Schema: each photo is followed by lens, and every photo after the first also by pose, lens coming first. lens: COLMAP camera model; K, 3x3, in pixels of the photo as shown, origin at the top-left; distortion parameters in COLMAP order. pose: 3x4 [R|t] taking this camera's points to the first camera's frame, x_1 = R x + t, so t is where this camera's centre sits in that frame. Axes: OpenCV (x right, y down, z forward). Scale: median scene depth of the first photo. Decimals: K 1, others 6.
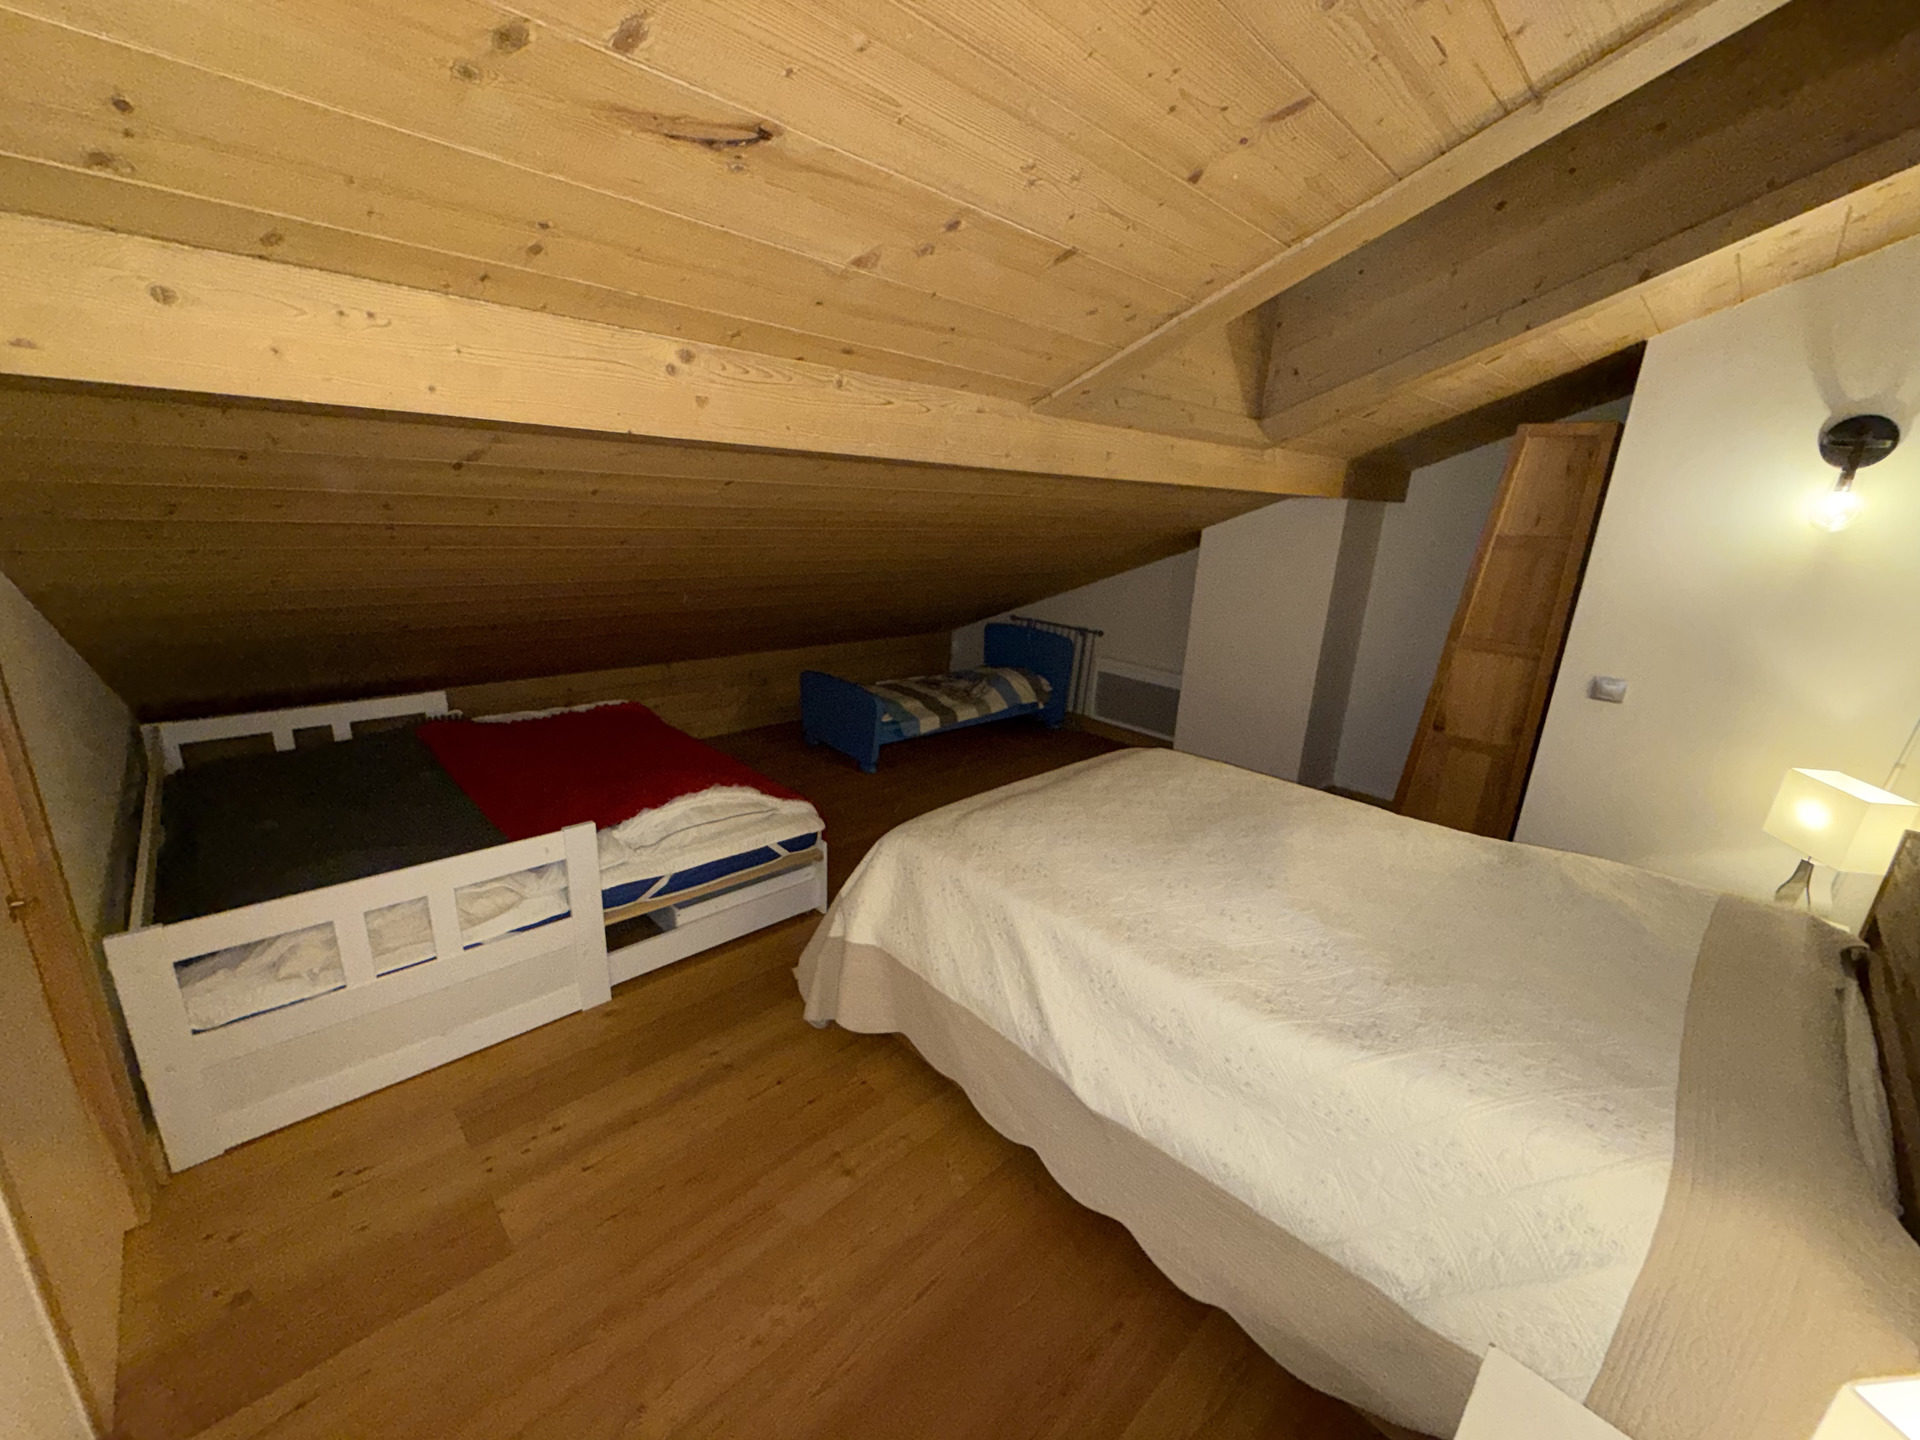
lens RADIAL K [[761.4, 0, 952.2], [0, 761.4, 718.1], [0, 0, 1]] dist [0.001835, -0.000533]
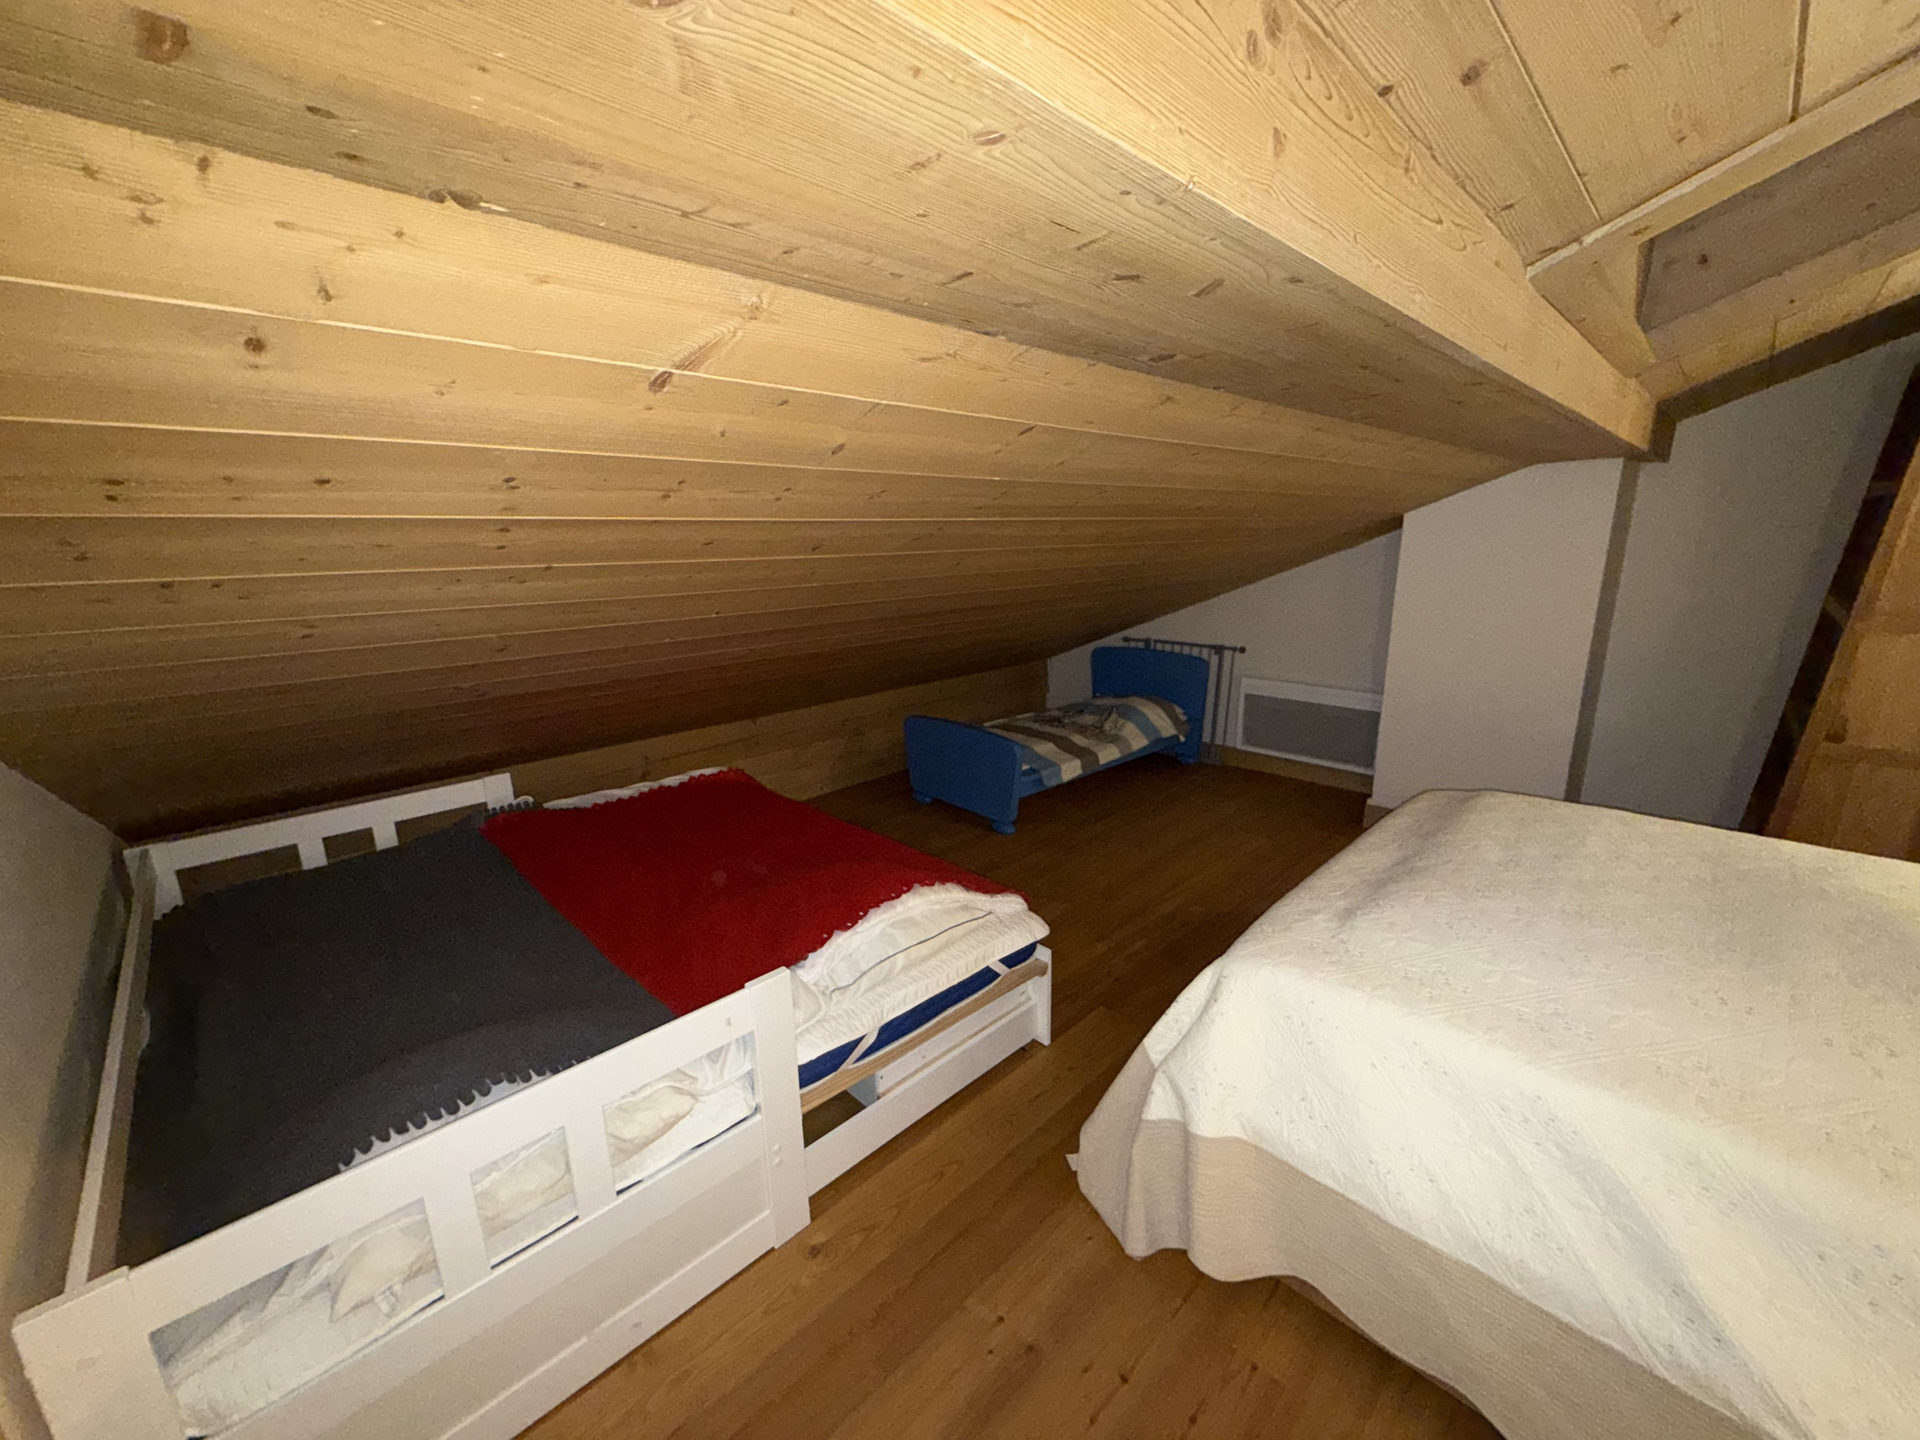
lens RADIAL K [[761.4, 0, 952.2], [0, 761.4, 718.1], [0, 0, 1]] dist [0.001835, -0.000533]
pose [[0.997775, -0.066363, -0.006406, -0.195925], [0.066026, 0.996882, -0.043200, -0.027584], [0.009253, 0.042681, 0.999046, 0.207950]]
